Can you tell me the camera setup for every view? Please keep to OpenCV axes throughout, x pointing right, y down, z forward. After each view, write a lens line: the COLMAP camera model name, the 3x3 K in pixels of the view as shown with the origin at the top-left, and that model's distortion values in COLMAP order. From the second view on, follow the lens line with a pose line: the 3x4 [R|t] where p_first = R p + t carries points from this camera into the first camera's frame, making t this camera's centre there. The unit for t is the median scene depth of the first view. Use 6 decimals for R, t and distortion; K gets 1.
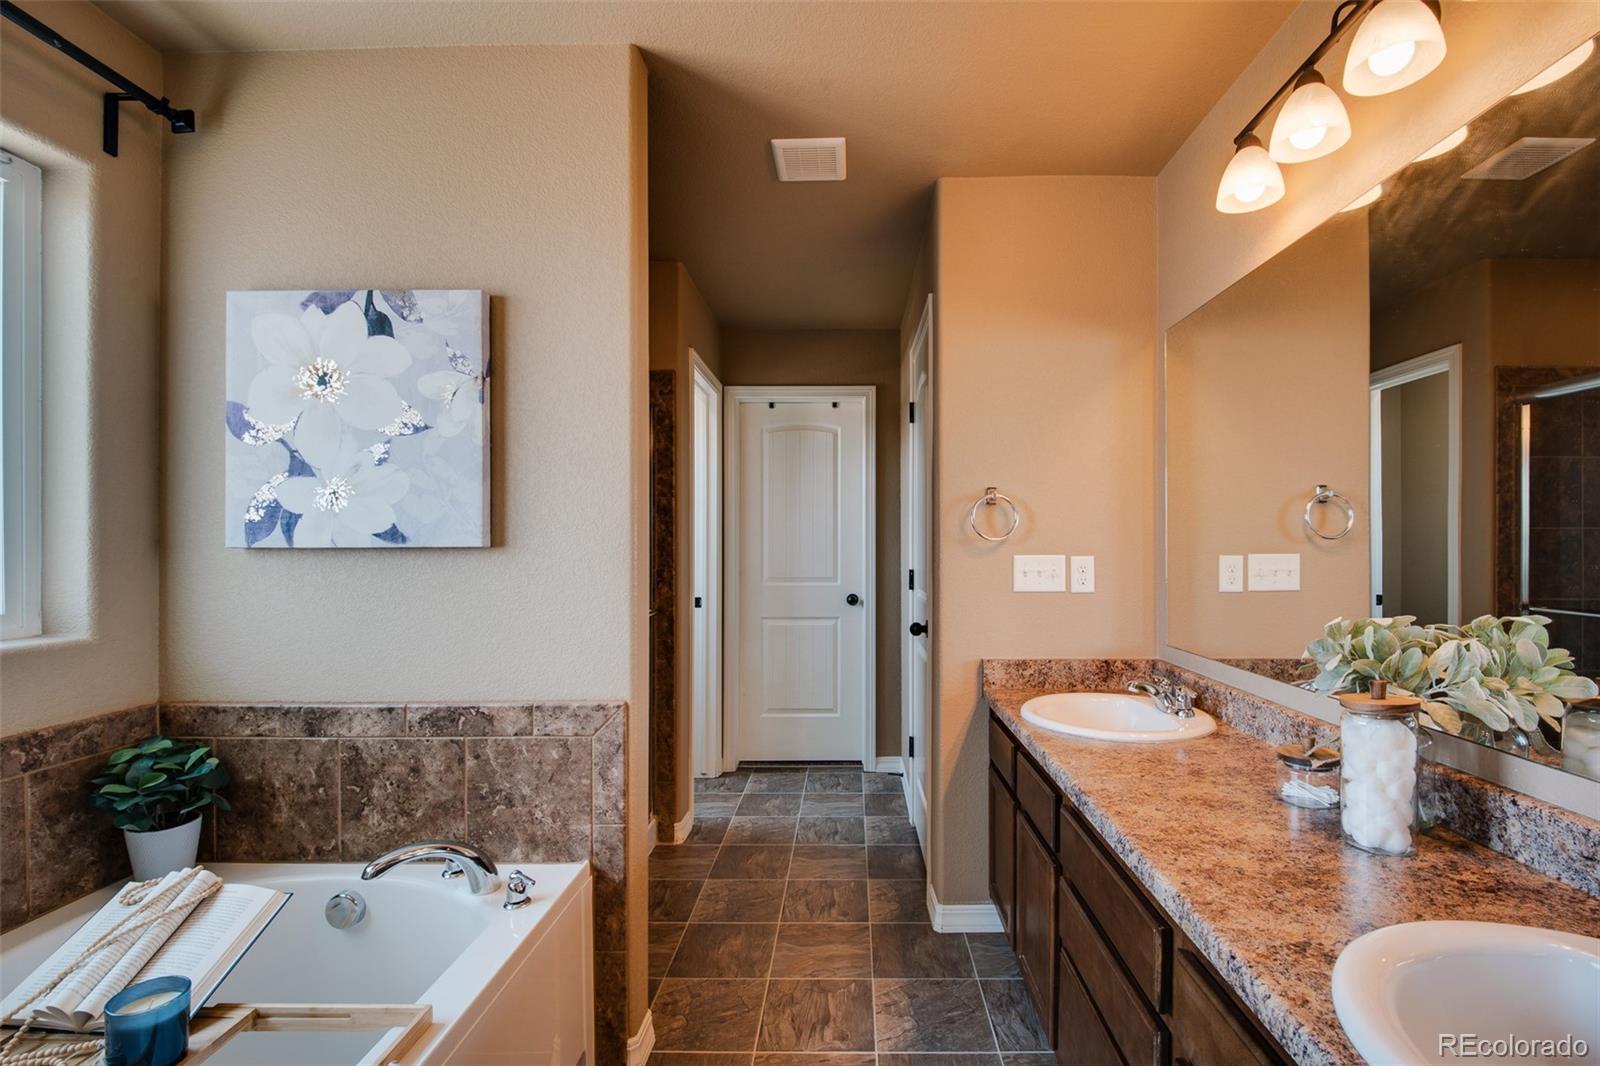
lens RADIAL K [[715.5, 0, 832.8], [0, 715.5, 536.9], [0, 0, 1]] dist [-0.009273, -0.007735]
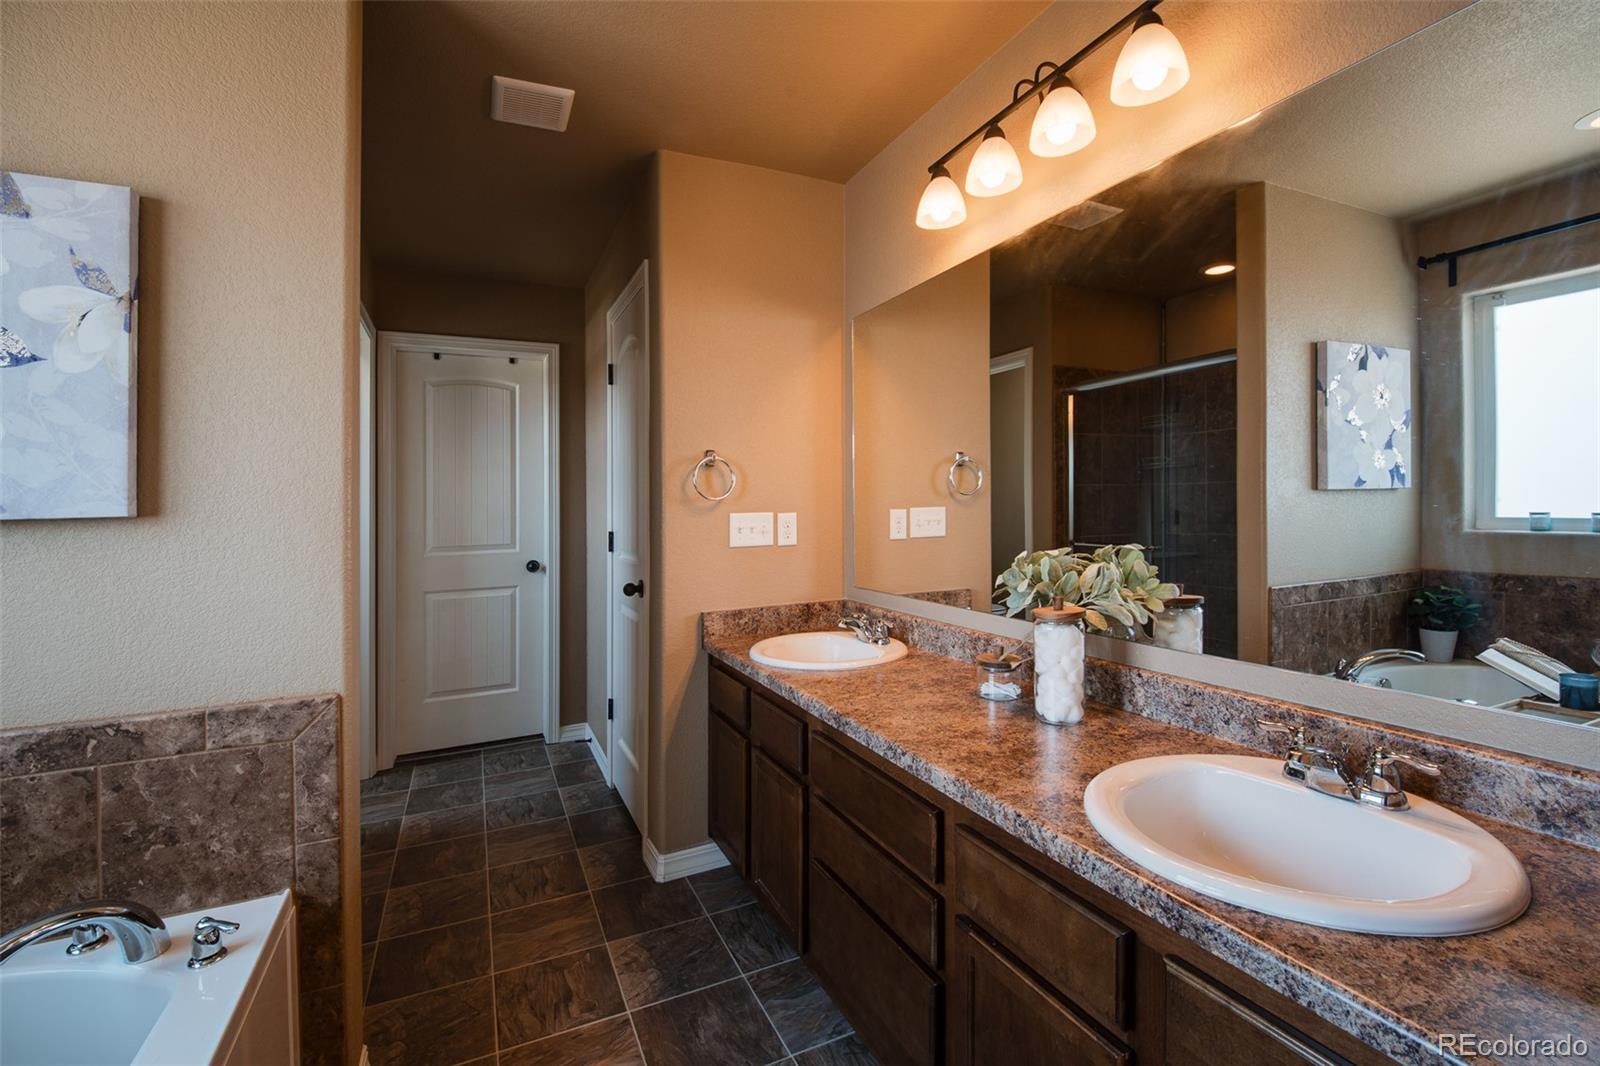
lens RADIAL K [[701.4, 0, 779.5], [0, 701.4, 499.4], [0, 0, 1]] dist [-0.001570, -0.012300]
pose [[0.904653, -0.015463, 0.425868, -0.163611], [0.016186, 0.999867, 0.001921, 0.004705], [-0.425841, 0.005155, 0.904783, 0.015124]]
